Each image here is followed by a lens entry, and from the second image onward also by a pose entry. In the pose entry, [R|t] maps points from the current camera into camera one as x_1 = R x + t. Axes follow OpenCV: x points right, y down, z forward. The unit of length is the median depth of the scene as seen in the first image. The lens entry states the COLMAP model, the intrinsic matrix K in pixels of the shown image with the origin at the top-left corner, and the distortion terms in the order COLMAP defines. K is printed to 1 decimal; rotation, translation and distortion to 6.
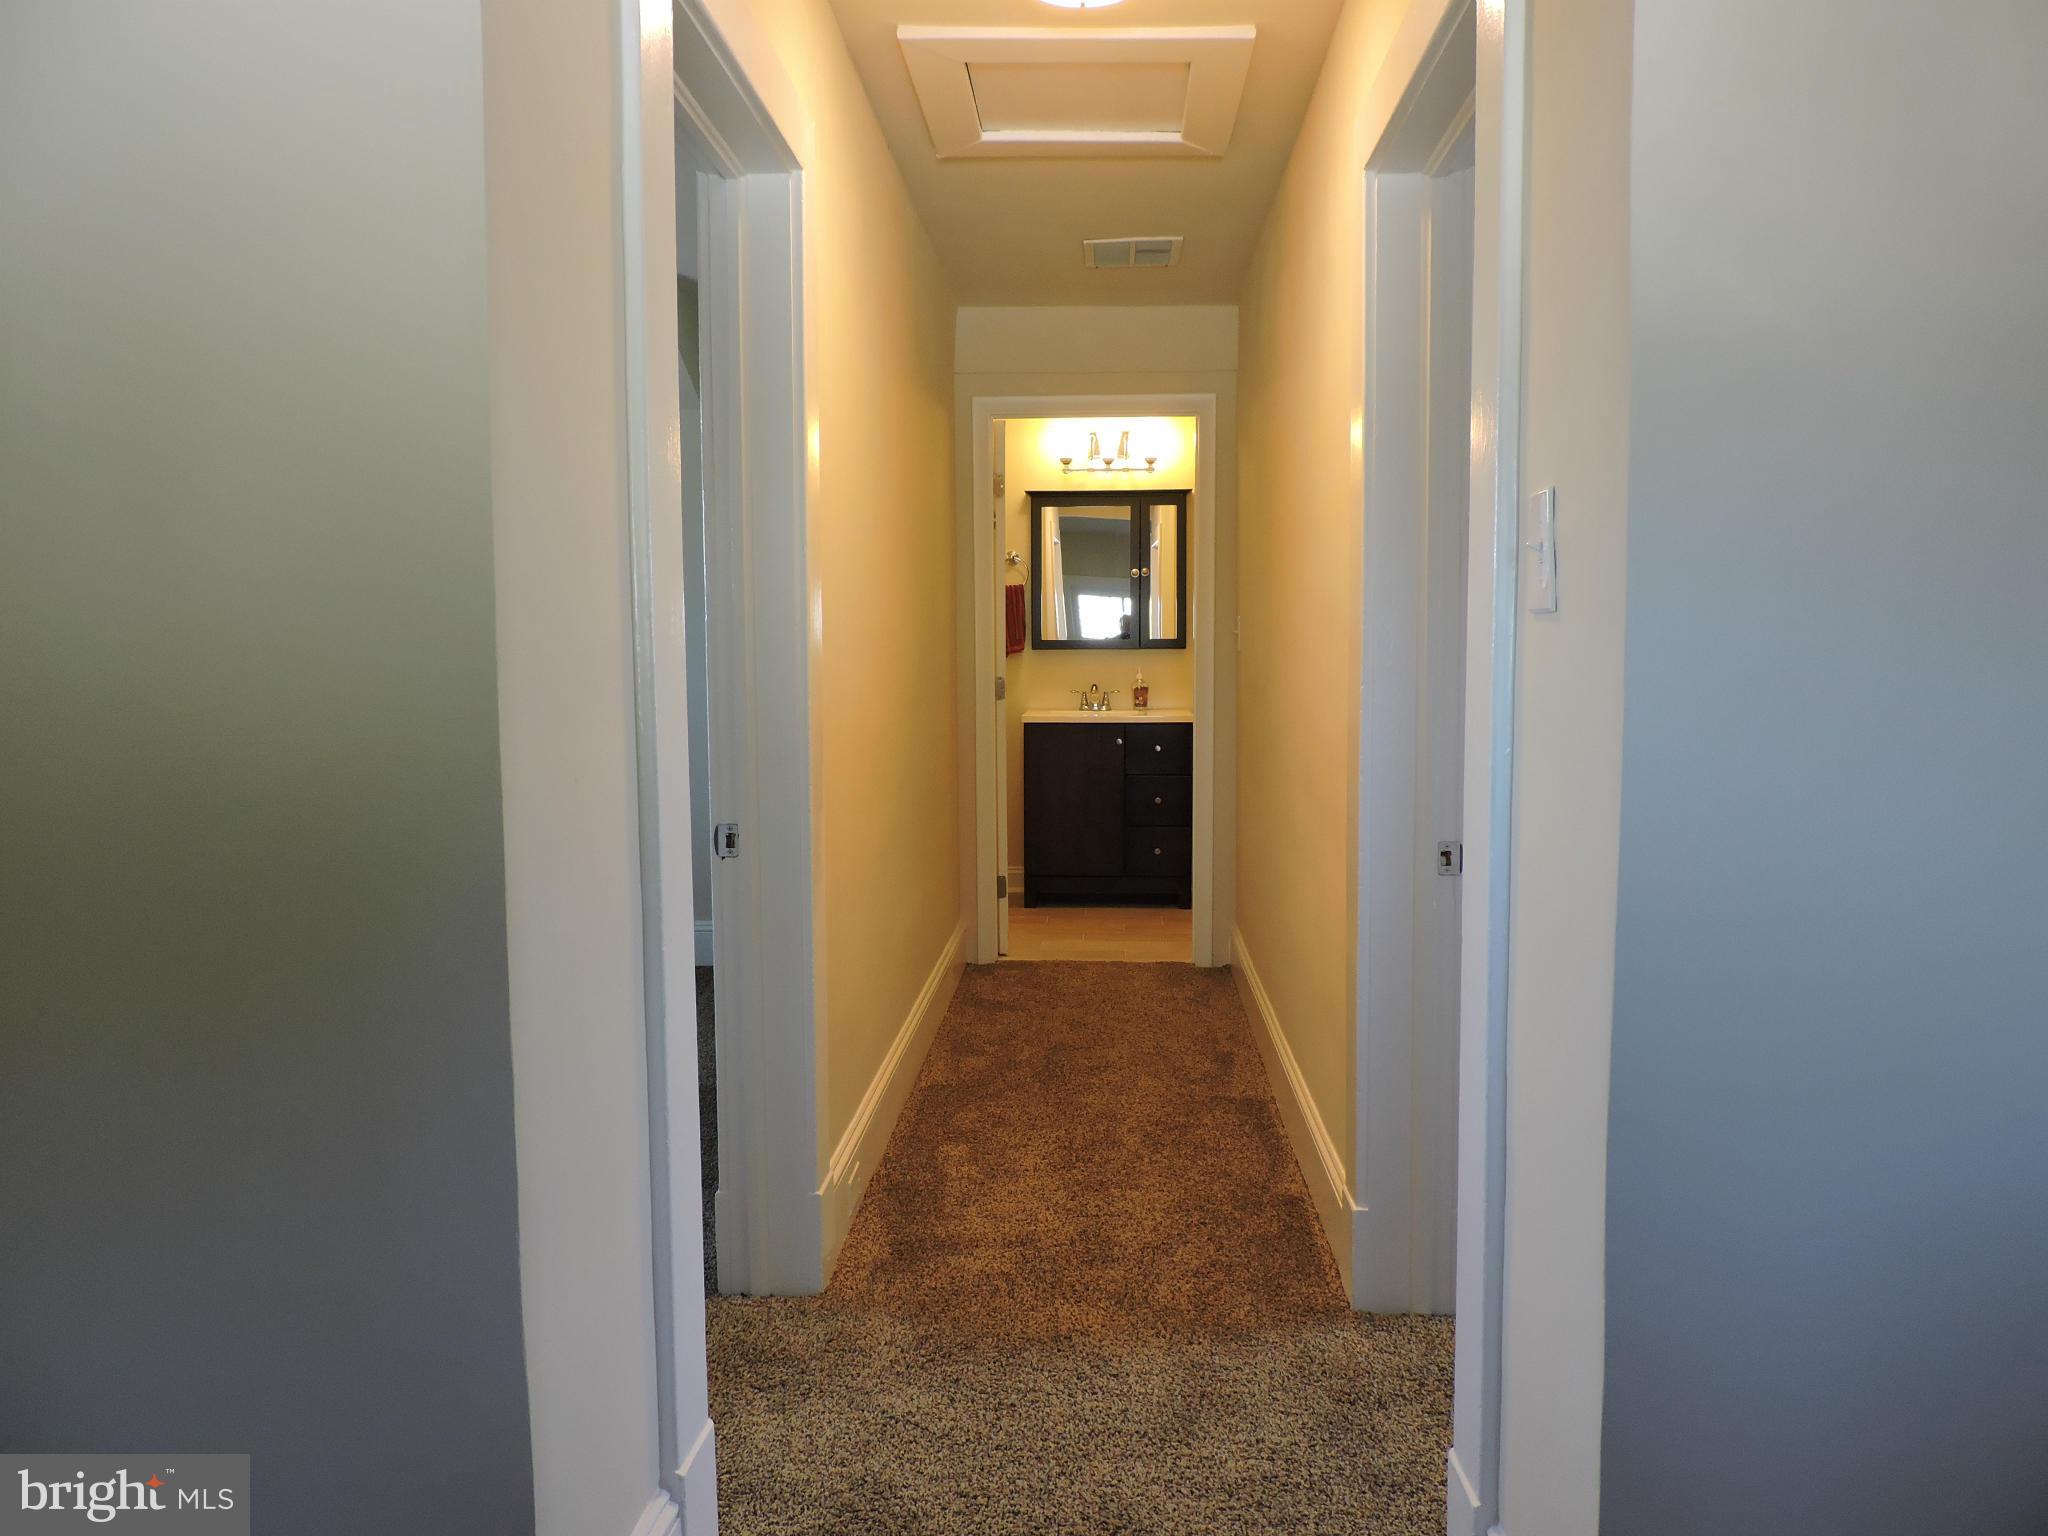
lens RADIAL K [[1447.8, 0, 1024.0], [0, 1447.8, 768.0], [0, 0, 1]] dist [-0.027257, 0.003346]
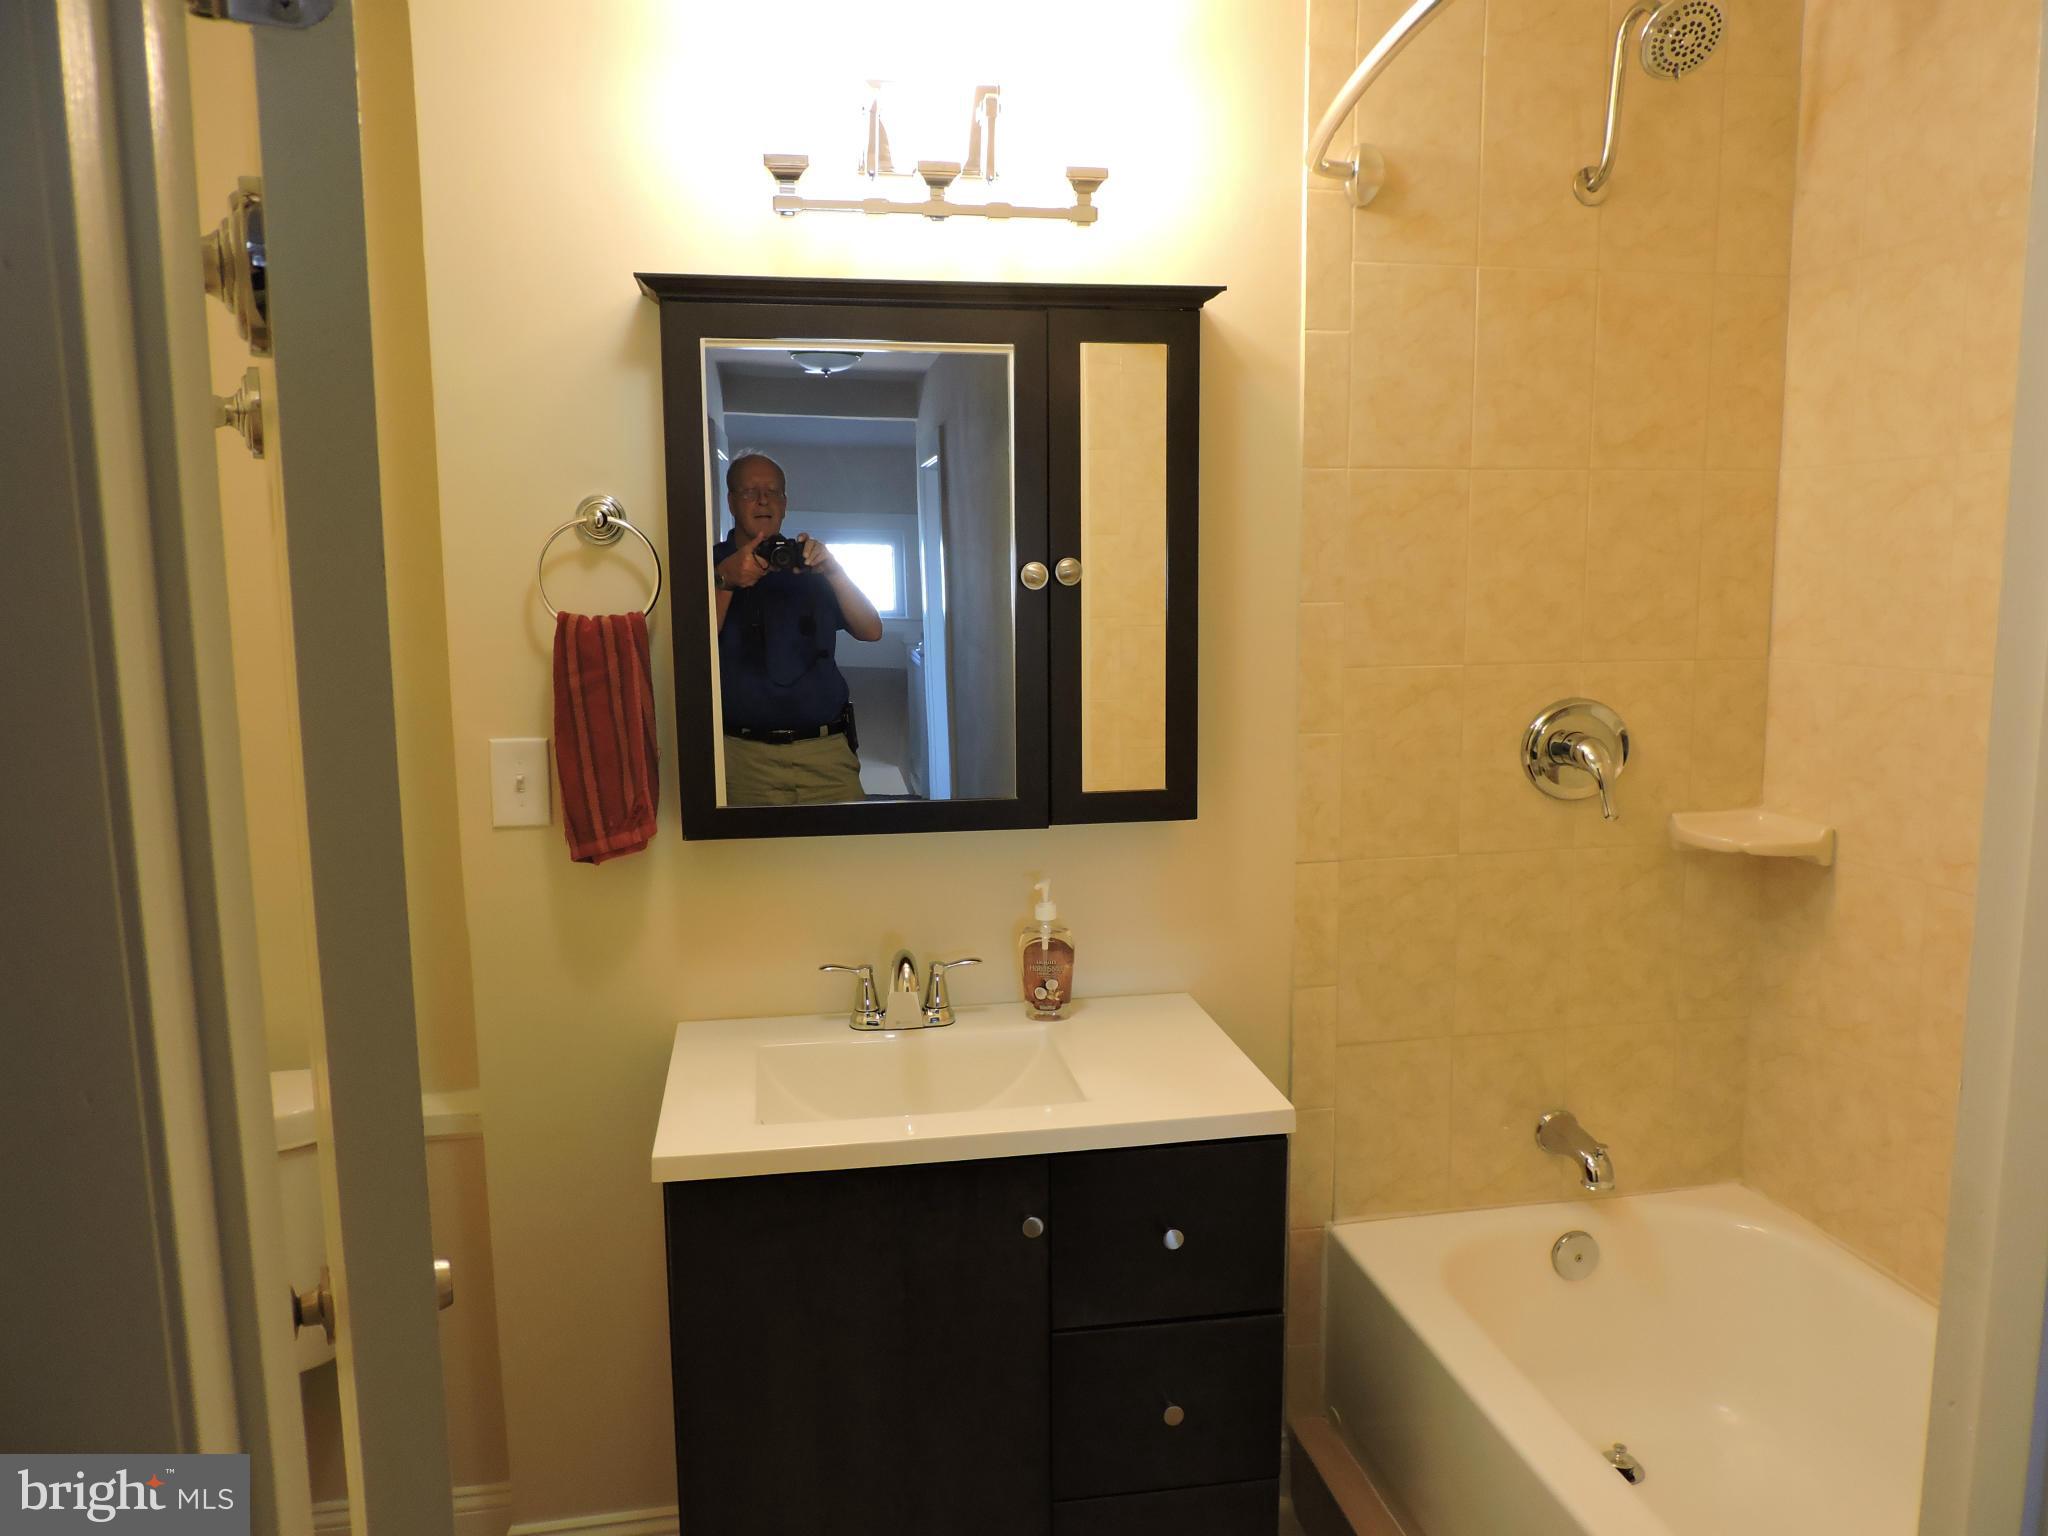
lens RADIAL K [[1447.8, 0, 1024.0], [0, 1447.8, 768.0], [0, 0, 1]] dist [-0.027257, 0.003346]
pose [[0.973552, -0.037745, 0.225327, 0.007243], [0.023454, 0.997559, 0.065766, -0.114788], [-0.227260, -0.058742, 0.972061, 0.711838]]
